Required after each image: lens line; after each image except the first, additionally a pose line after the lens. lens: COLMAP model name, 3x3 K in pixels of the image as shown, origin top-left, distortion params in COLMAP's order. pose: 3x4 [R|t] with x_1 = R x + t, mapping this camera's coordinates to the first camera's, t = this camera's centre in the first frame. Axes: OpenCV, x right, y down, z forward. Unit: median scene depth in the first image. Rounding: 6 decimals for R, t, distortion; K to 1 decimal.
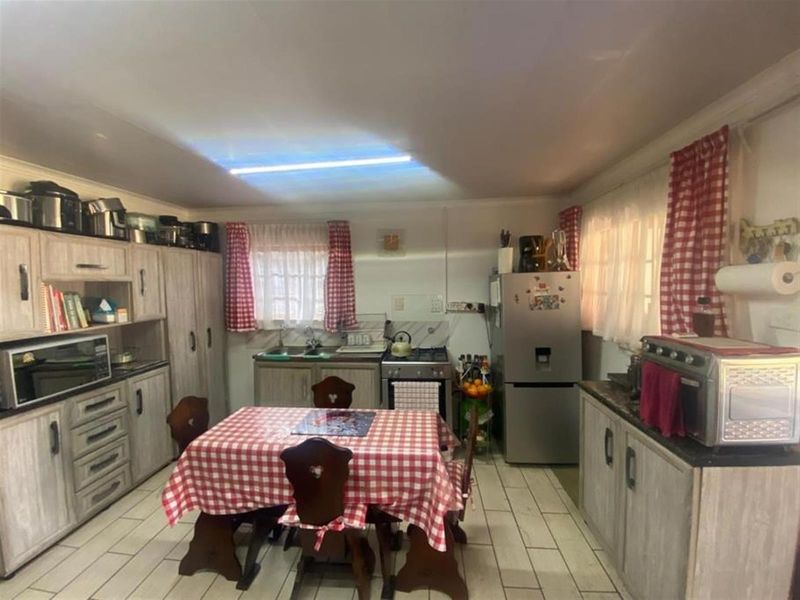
lens RADIAL K [[317.7, 0, 400.0], [0, 317.7, 300.0], [0, 0, 1]] dist [0.000633, -0.000029]
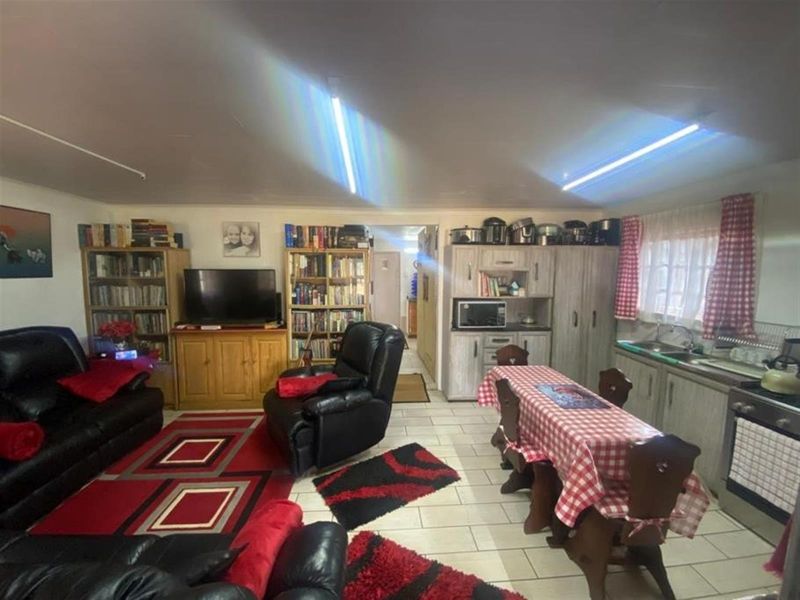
lens RADIAL K [[317.7, 0, 400.0], [0, 317.7, 300.0], [0, 0, 1]] dist [0.000633, -0.000029]
pose [[0.164359, 0.108365, -0.980430, 0.519662], [-0.063060, 0.993068, 0.099191, -0.028642], [0.984383, 0.045523, 0.170053, 0.105271]]
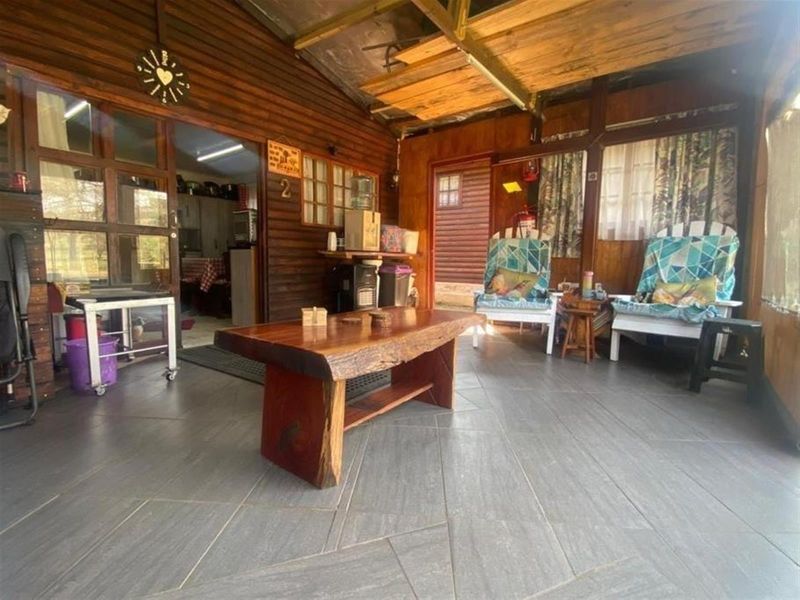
lens RADIAL K [[393.4, 0, 400.0], [0, 393.4, 300.0], [0, 0, 1]] dist [-0.000427, -0.000113]
pose [[0.864696, 0.071729, -0.497148, 1.802605], [-0.052537, 0.997238, 0.052504, 0.323538], [0.499541, -0.019282, 0.866075, -0.644989]]
